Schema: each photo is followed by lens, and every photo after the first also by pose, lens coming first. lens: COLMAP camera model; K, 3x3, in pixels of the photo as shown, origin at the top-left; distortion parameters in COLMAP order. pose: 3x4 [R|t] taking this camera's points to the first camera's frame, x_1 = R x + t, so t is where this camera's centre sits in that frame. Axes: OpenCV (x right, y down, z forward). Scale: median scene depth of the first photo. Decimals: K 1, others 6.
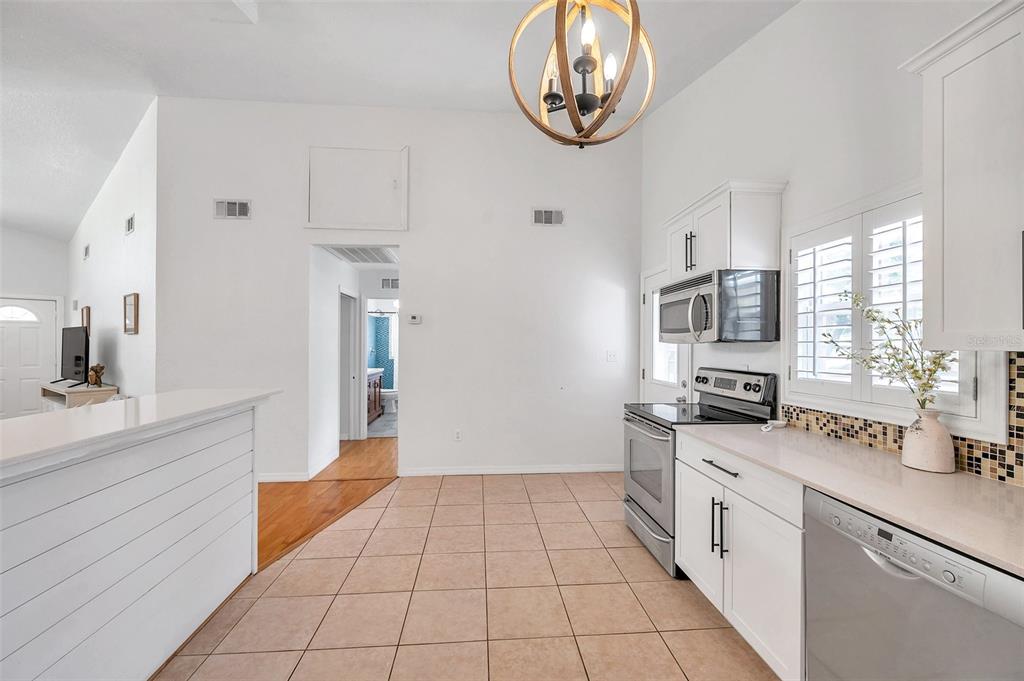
lens RADIAL K [[410.6, 0, 513.2], [0, 410.6, 345.2], [0, 0, 1]] dist [-0.000701, -0.000038]
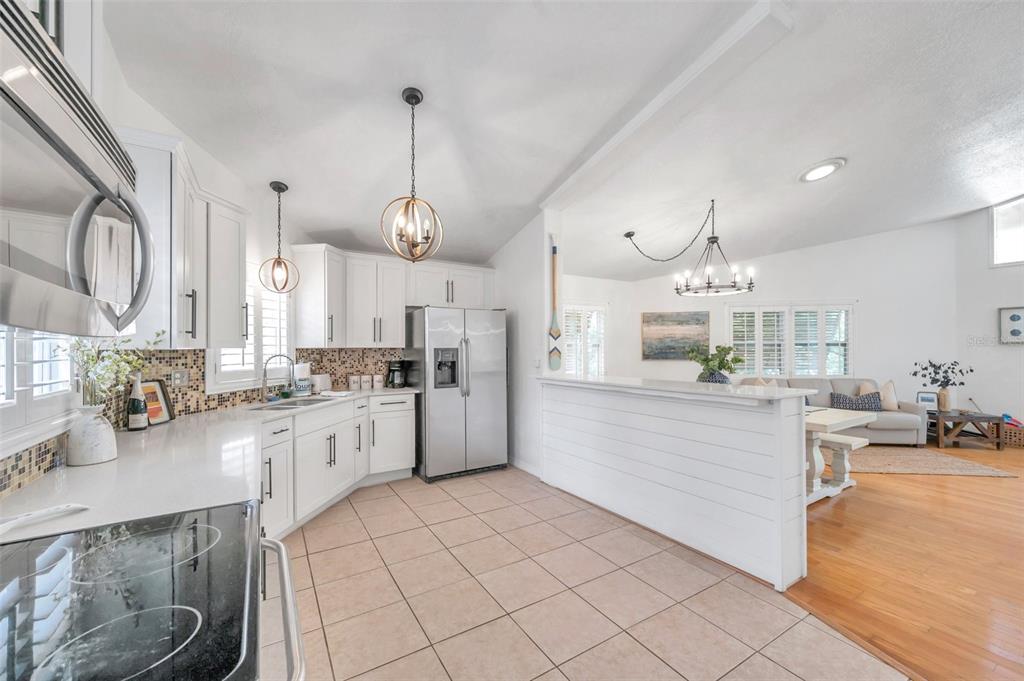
lens RADIAL K [[403.9, 0, 510.7], [0, 403.9, 345.2], [0, 0, 1]] dist [-0.000869, 0.000003]
pose [[-0.894613, -0.004033, -0.446824, 0.376213], [-0.000728, 0.999971, -0.007568, 0.004999], [0.446842, -0.006445, -0.894590, 1.779671]]
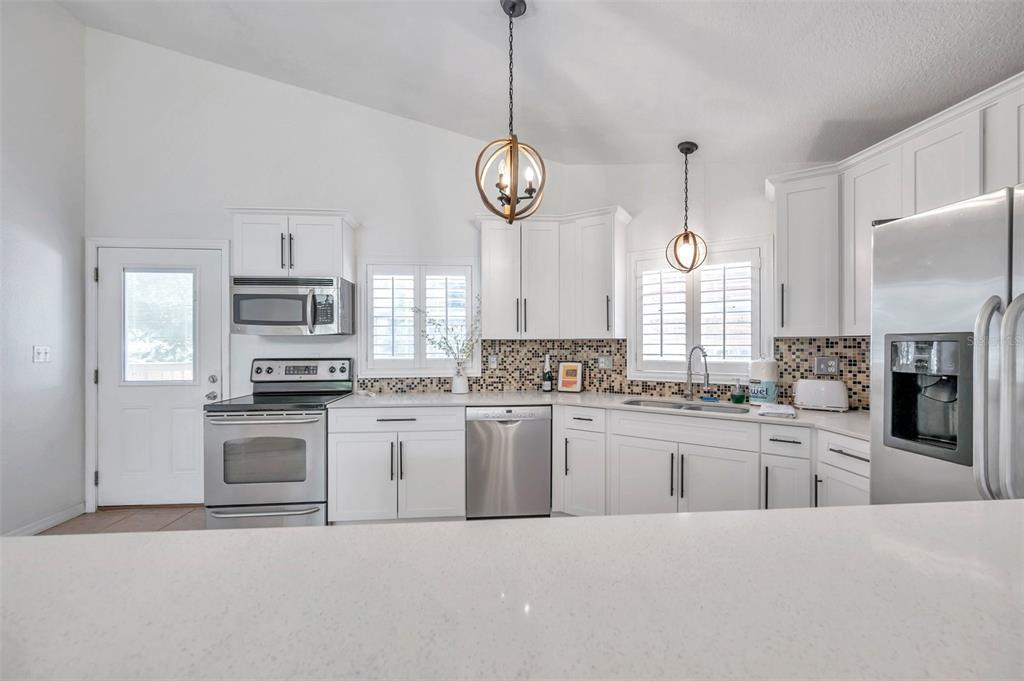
lens RADIAL K [[403.7, 0, 516.9], [0, 403.7, 343.3], [0, 0, 1]] dist [-0.000047, -0.000114]
pose [[-0.017000, -0.005778, 0.999839, -0.859362], [0.001387, 0.999982, 0.005803, 0.014638], [-0.999855, 0.001486, -0.016991, 0.538949]]
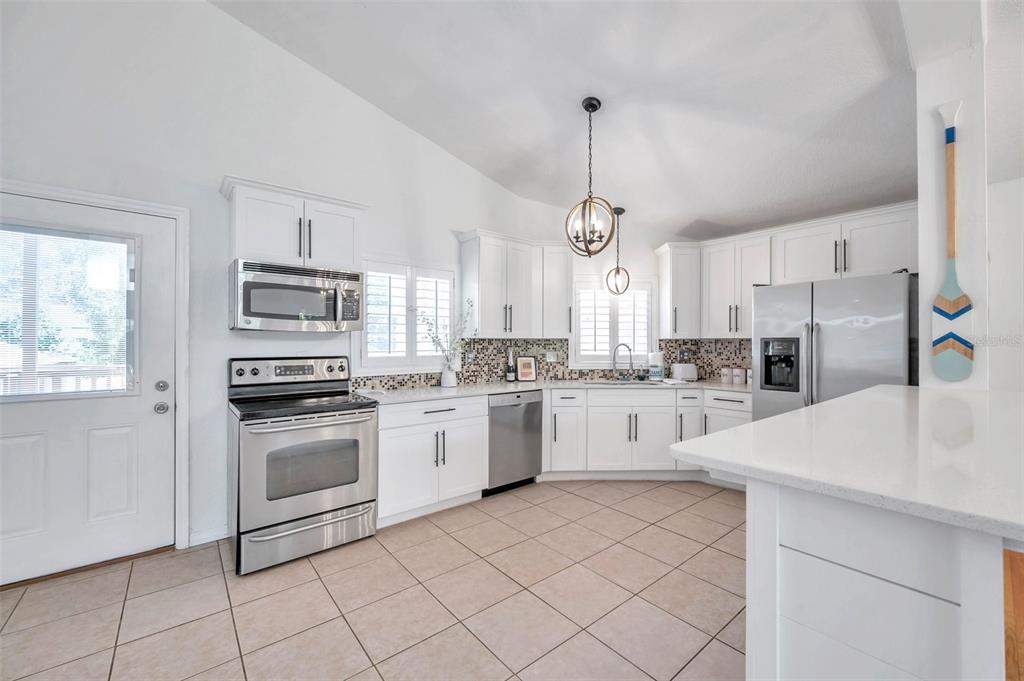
lens RADIAL K [[403.8, 0, 525.0], [0, 403.8, 342.8], [0, 0, 1]] dist [-0.000363, -0.000086]
pose [[-0.585928, -0.005671, 0.810343, -0.878664], [-0.005469, 0.999980, 0.003044, 0.023011], [-0.810345, -0.002648, -0.585948, 1.501635]]
